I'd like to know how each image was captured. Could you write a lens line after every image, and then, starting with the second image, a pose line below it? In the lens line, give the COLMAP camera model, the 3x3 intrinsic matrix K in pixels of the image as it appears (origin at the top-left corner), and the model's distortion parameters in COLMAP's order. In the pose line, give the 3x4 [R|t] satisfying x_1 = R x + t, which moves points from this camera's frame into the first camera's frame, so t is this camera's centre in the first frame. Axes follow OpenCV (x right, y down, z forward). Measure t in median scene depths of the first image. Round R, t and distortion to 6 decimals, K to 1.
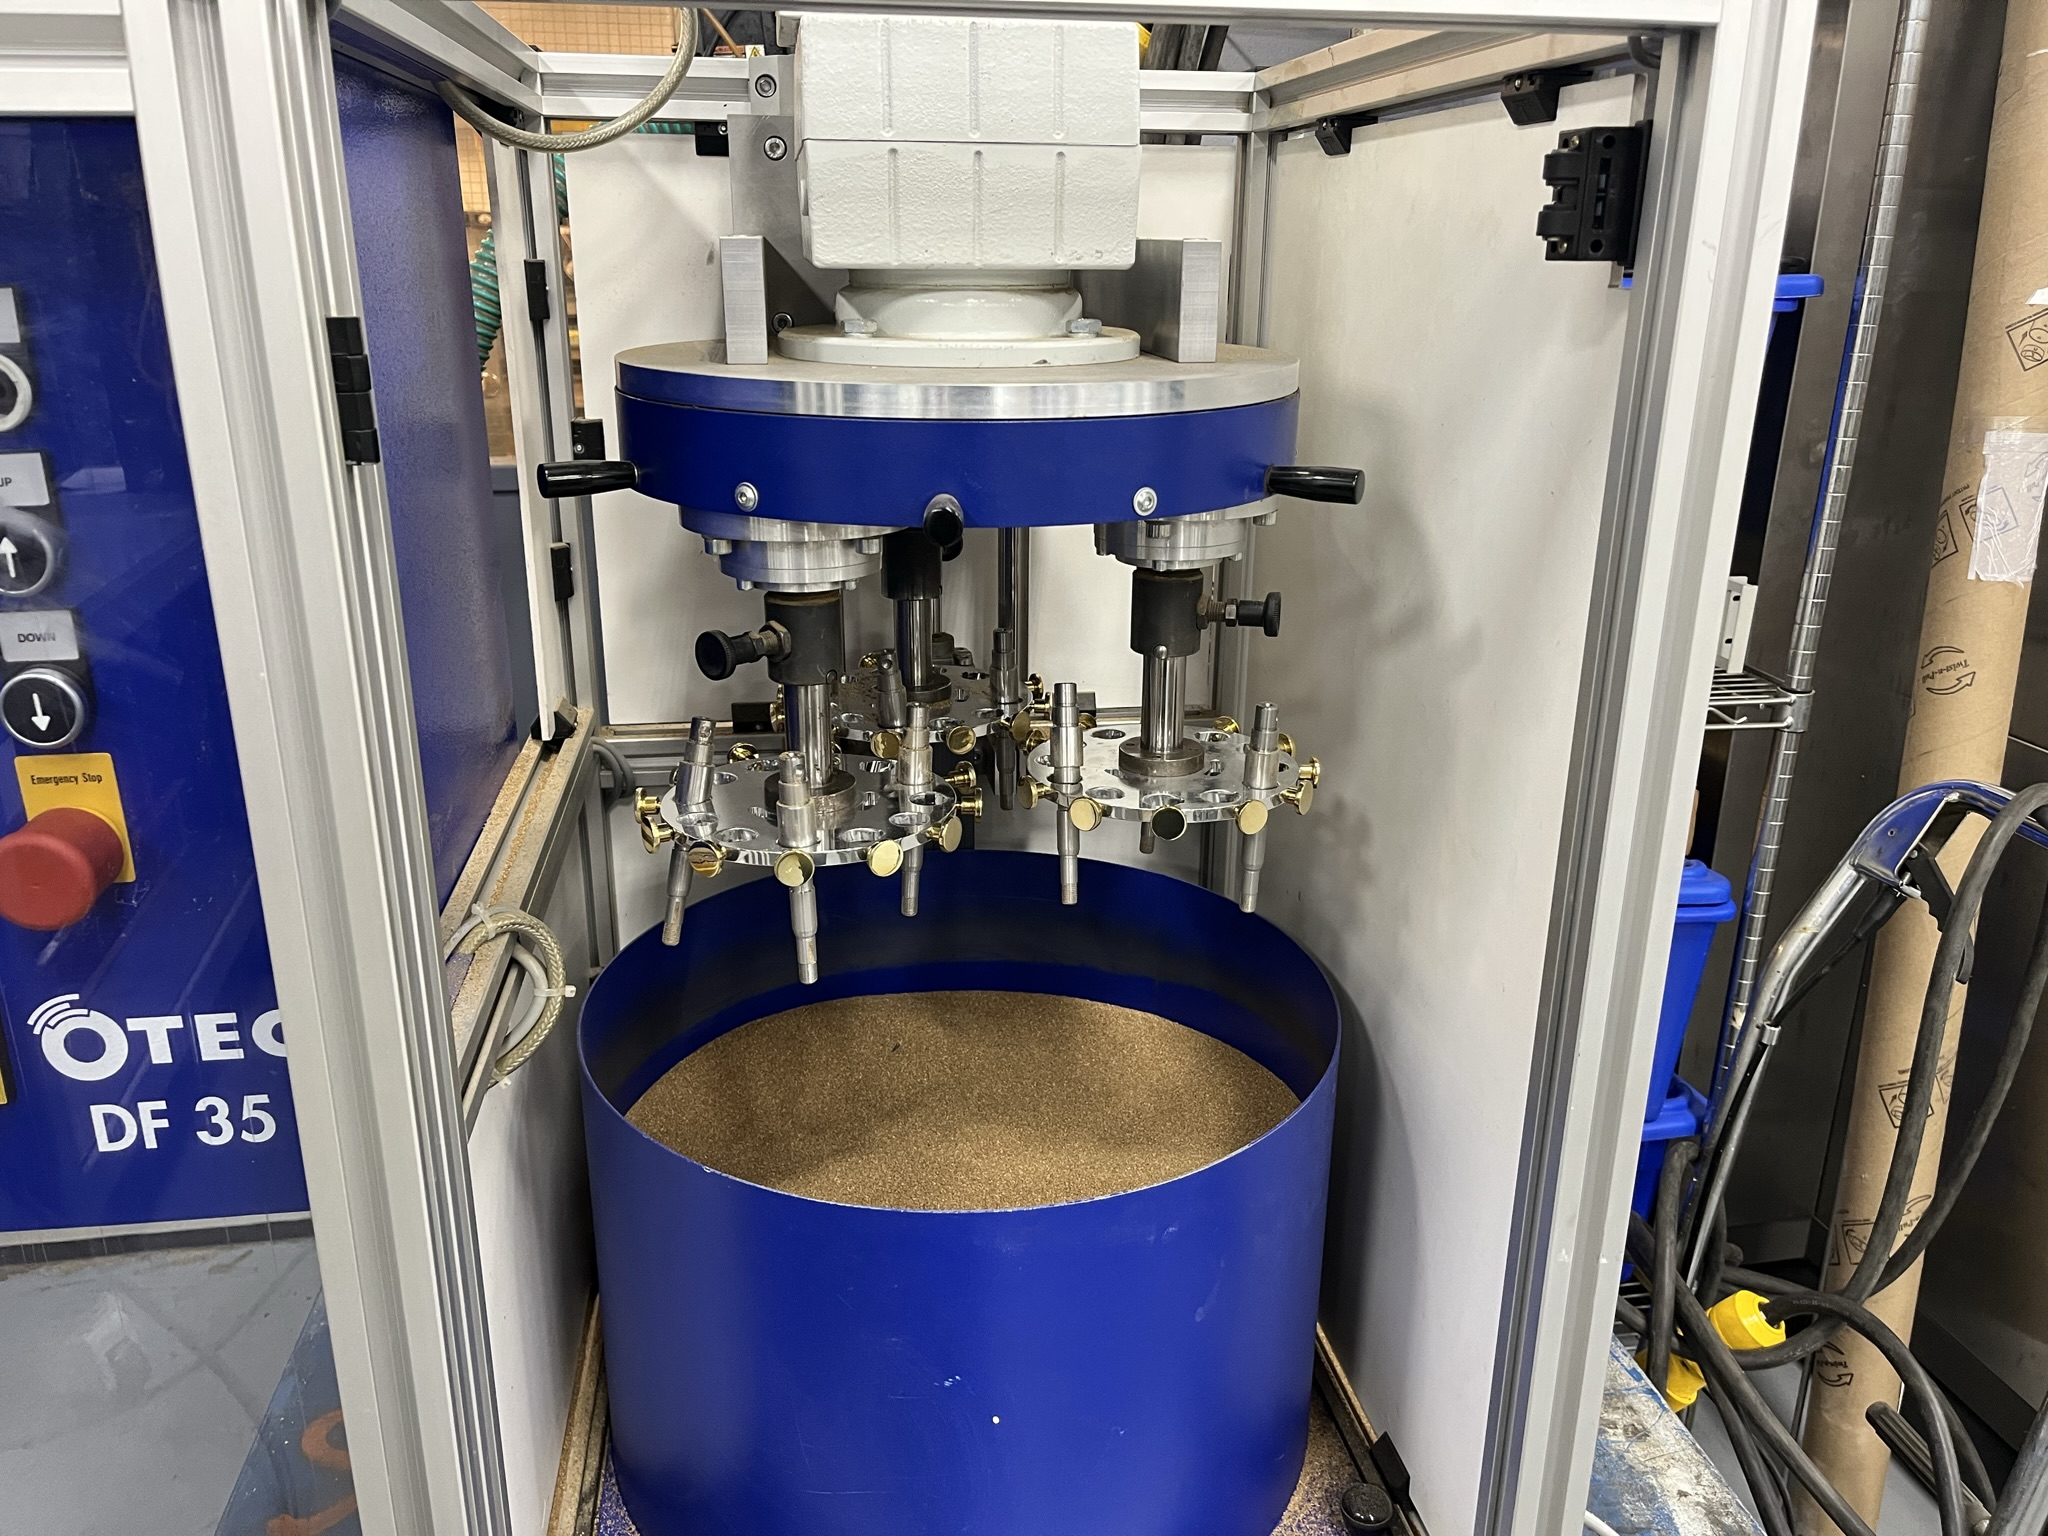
lens RADIAL K [[1579.0, 0, 1038.8], [0, 1579.0, 773.5], [0, 0, 1]] dist [0.061125, -0.098361]
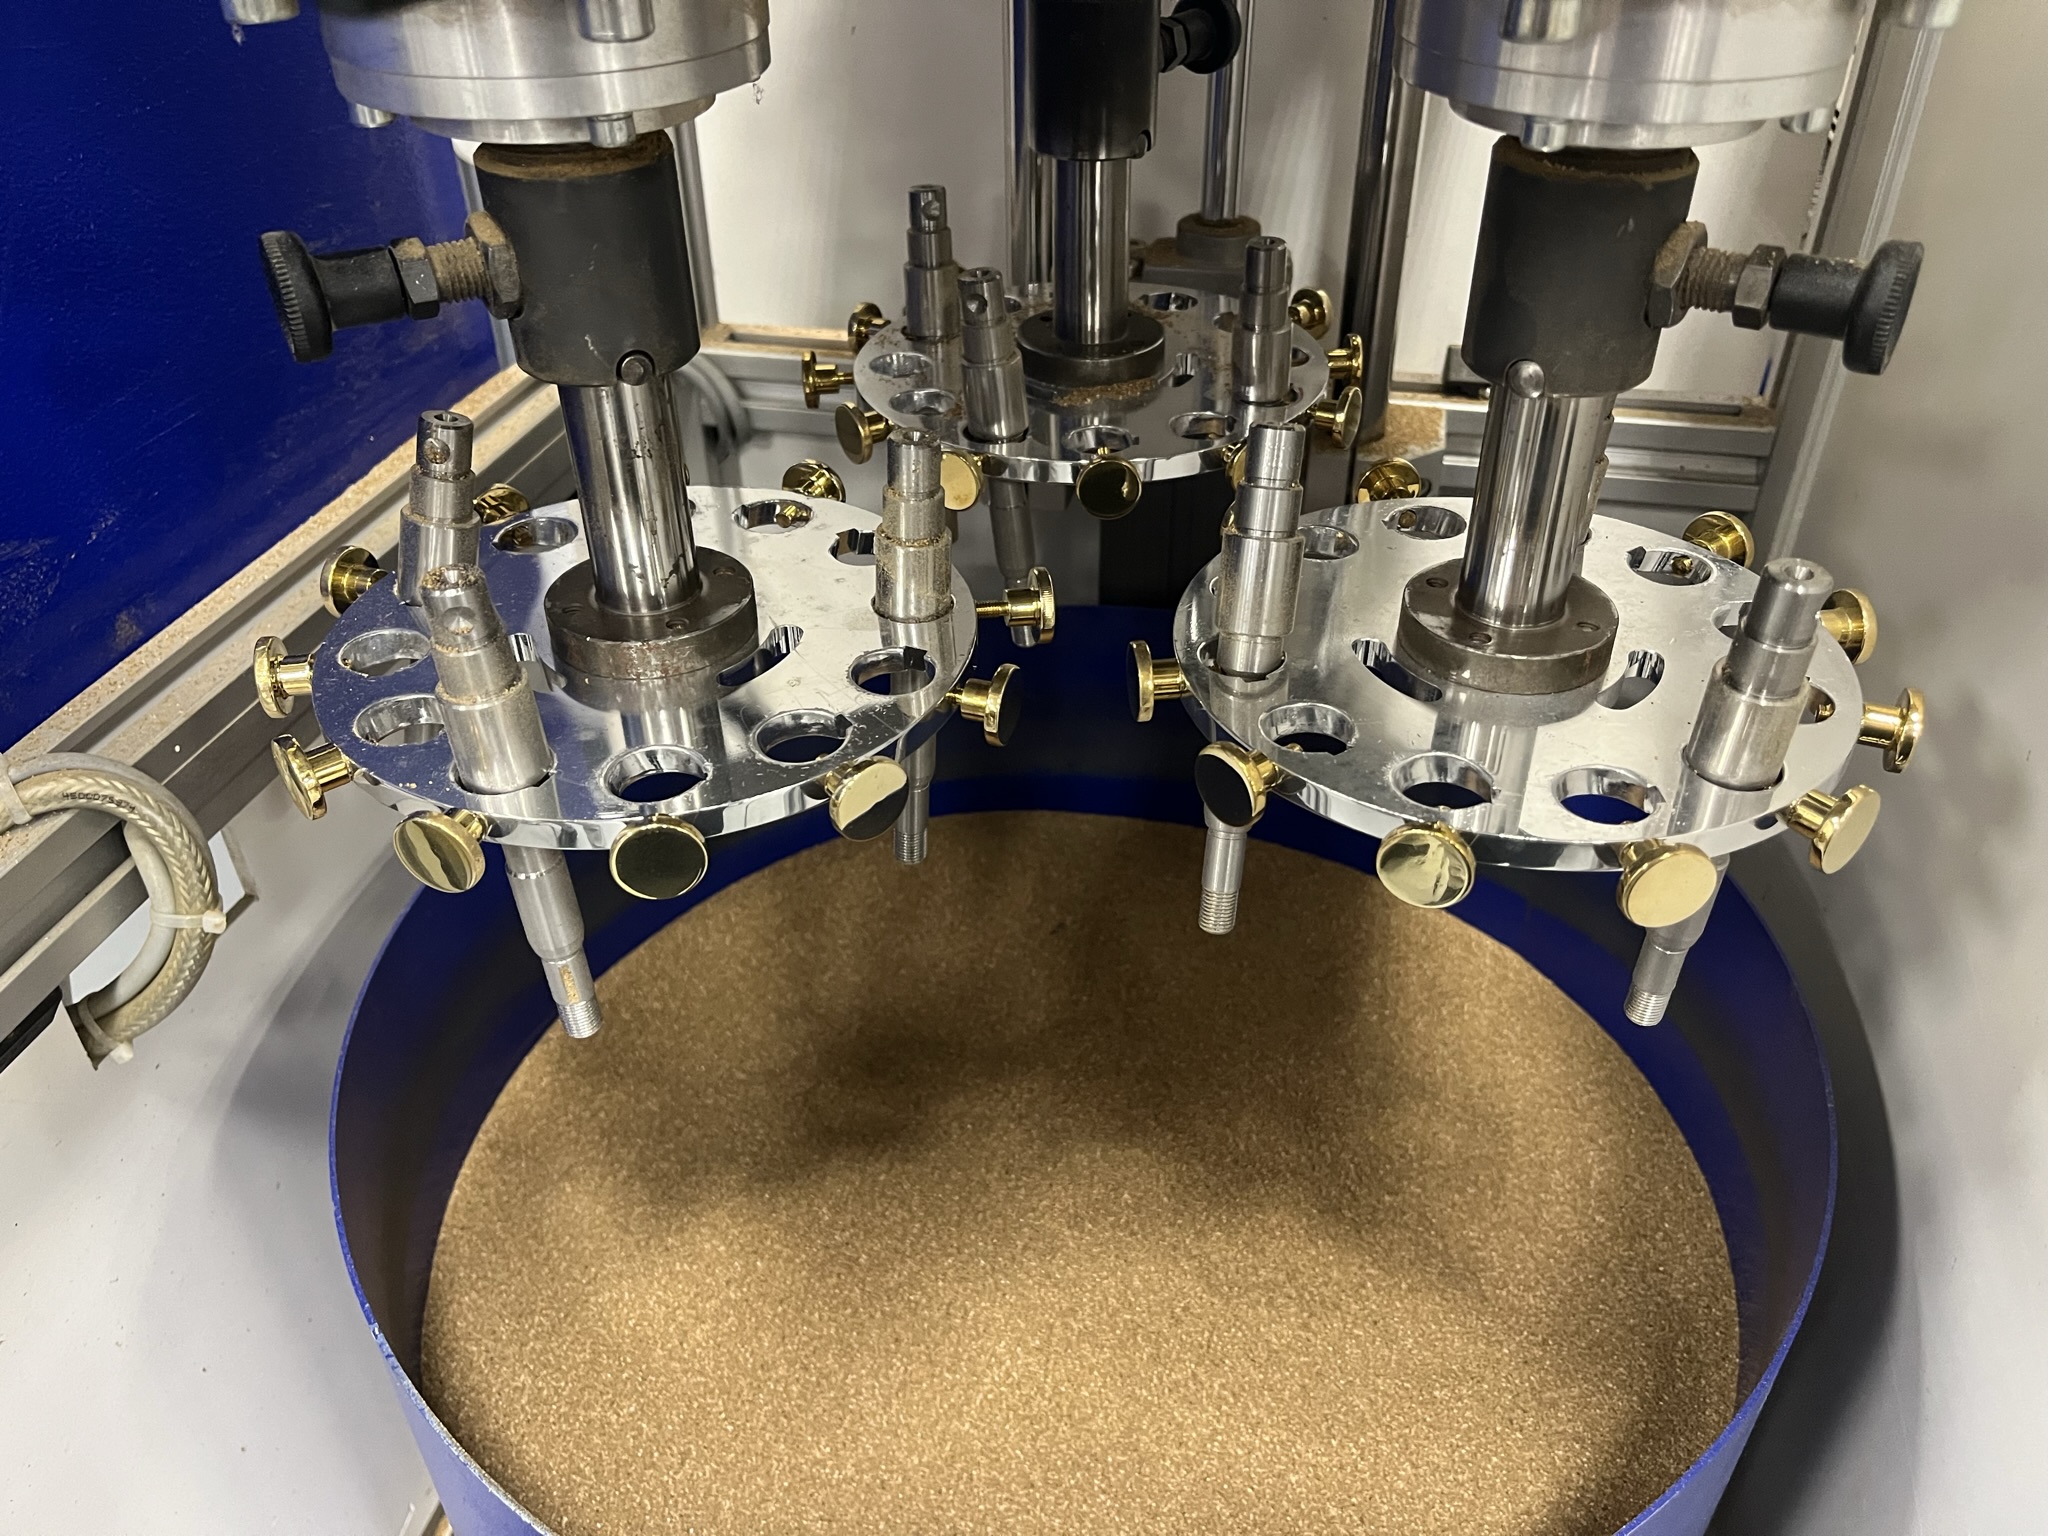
lens RADIAL K [[1579.0, 0, 1036.0], [0, 1579.0, 764.8], [0, 0, 1]] dist [0.061125, -0.098361]
pose [[0.932491, 0.195486, -0.303721, 0.114762], [-0.101782, 0.949021, 0.298329, -0.103061], [0.346557, -0.247275, 0.904850, 0.682568]]
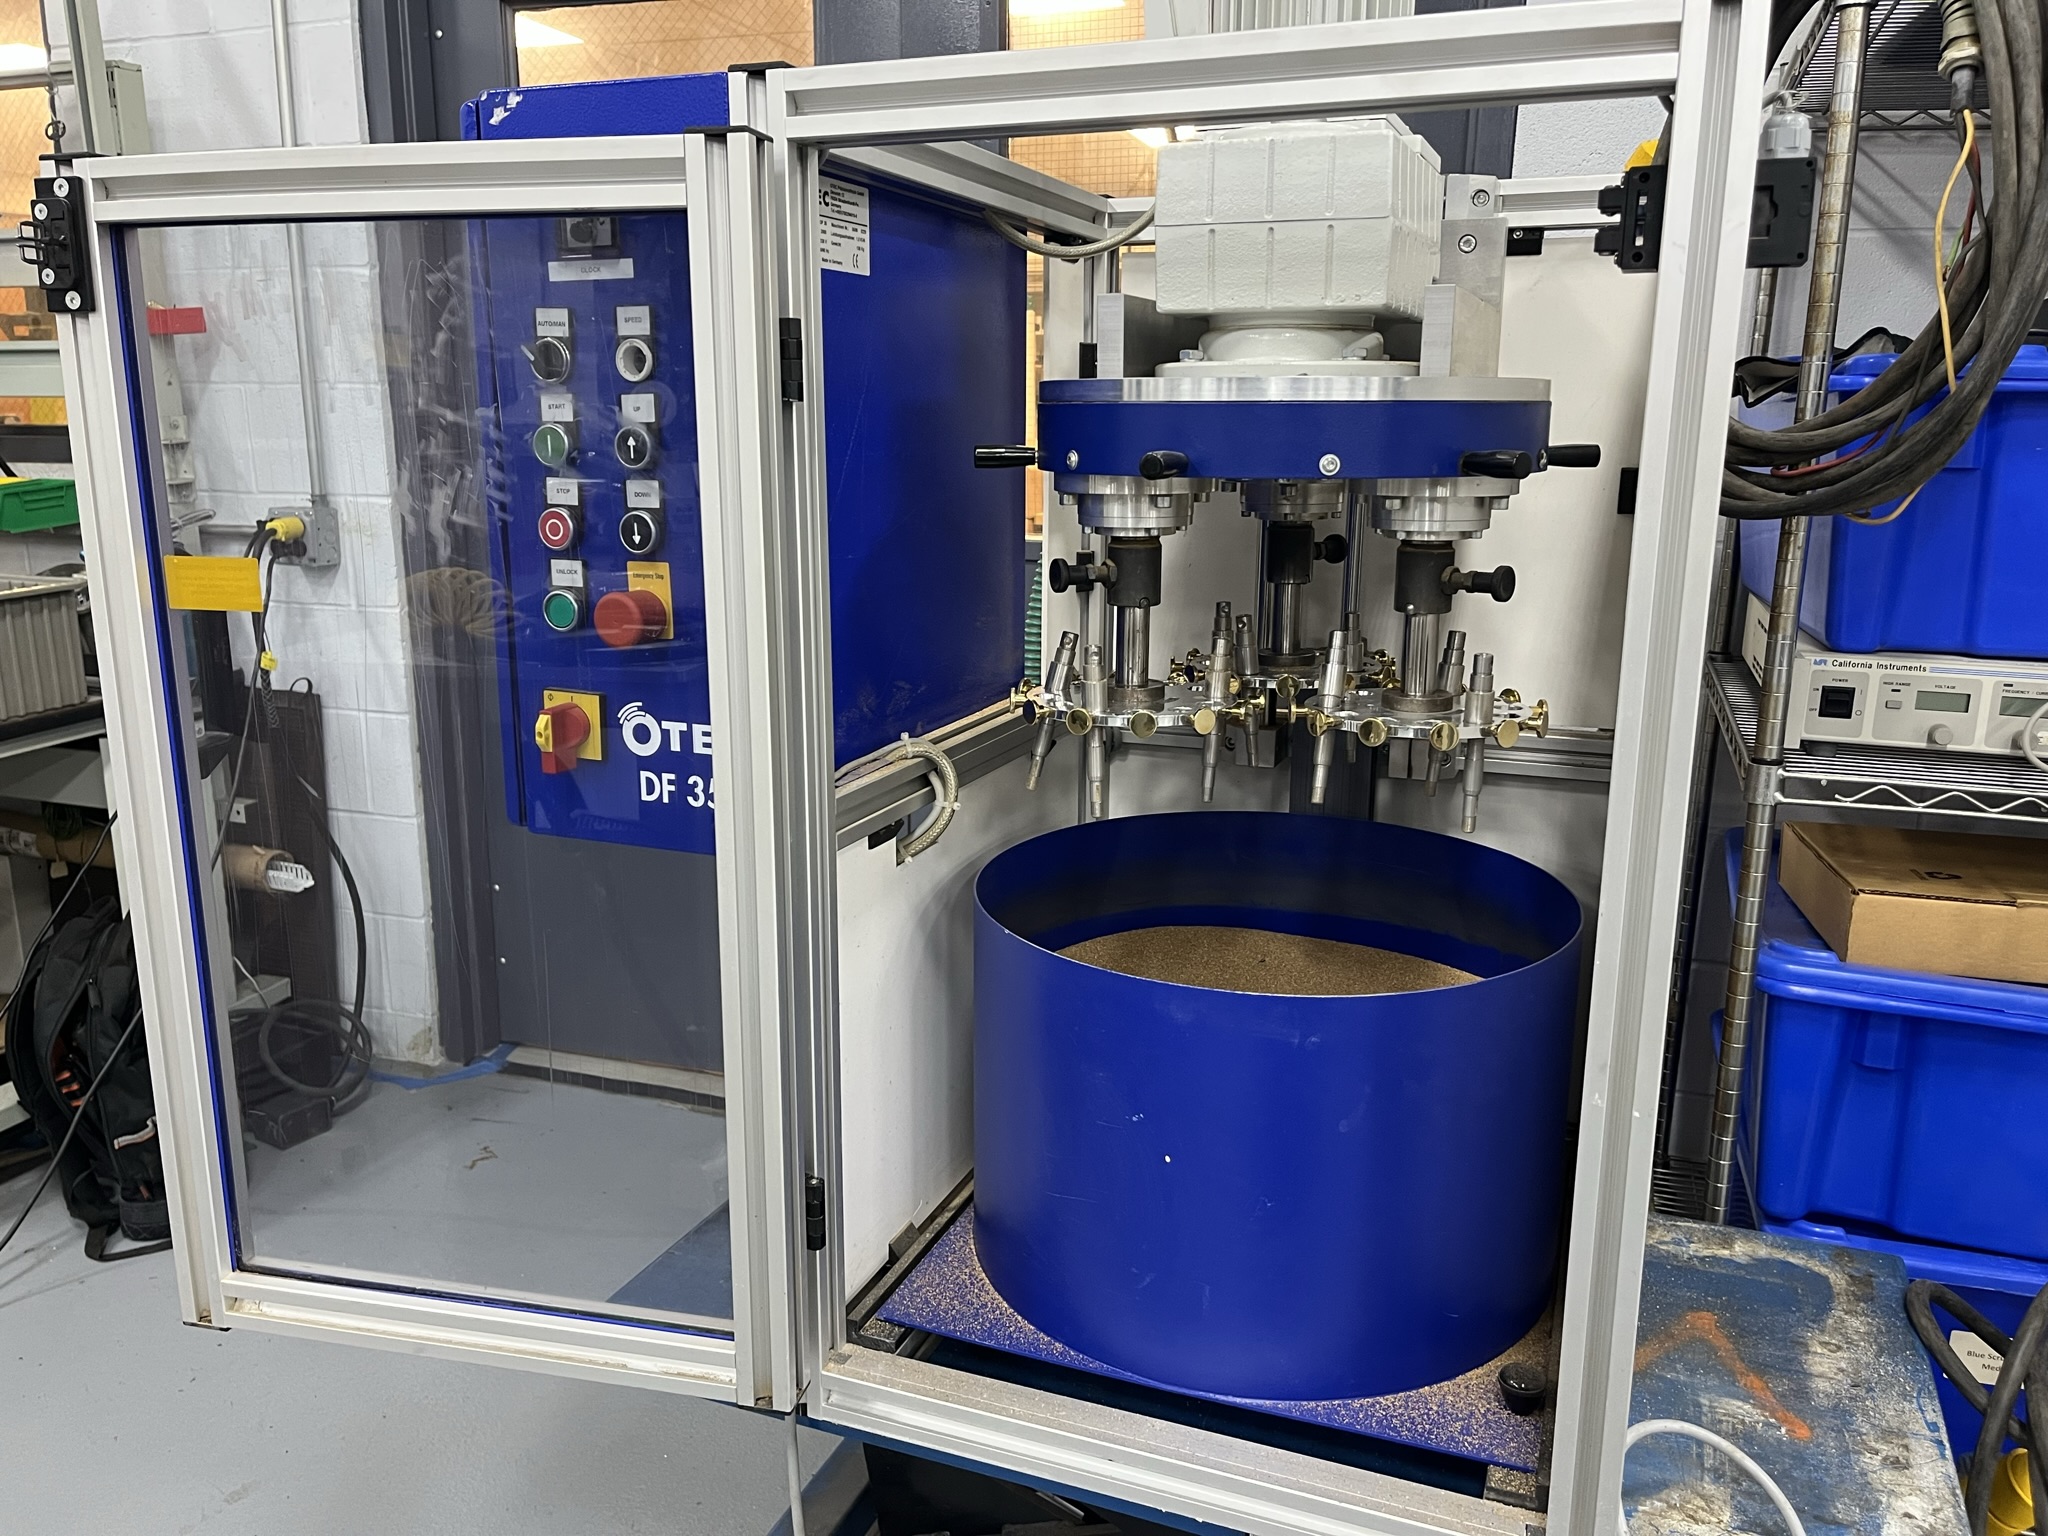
lens RADIAL K [[1579.0, 0, 1026.4], [0, 1579.0, 766.1], [0, 0, 1]] dist [0.061125, -0.098361]
pose [[0.860645, 0.105115, -0.498237, 0.519461], [-0.159219, 0.984951, -0.067233, 0.203612], [0.483672, 0.137193, 0.864430, -0.250104]]
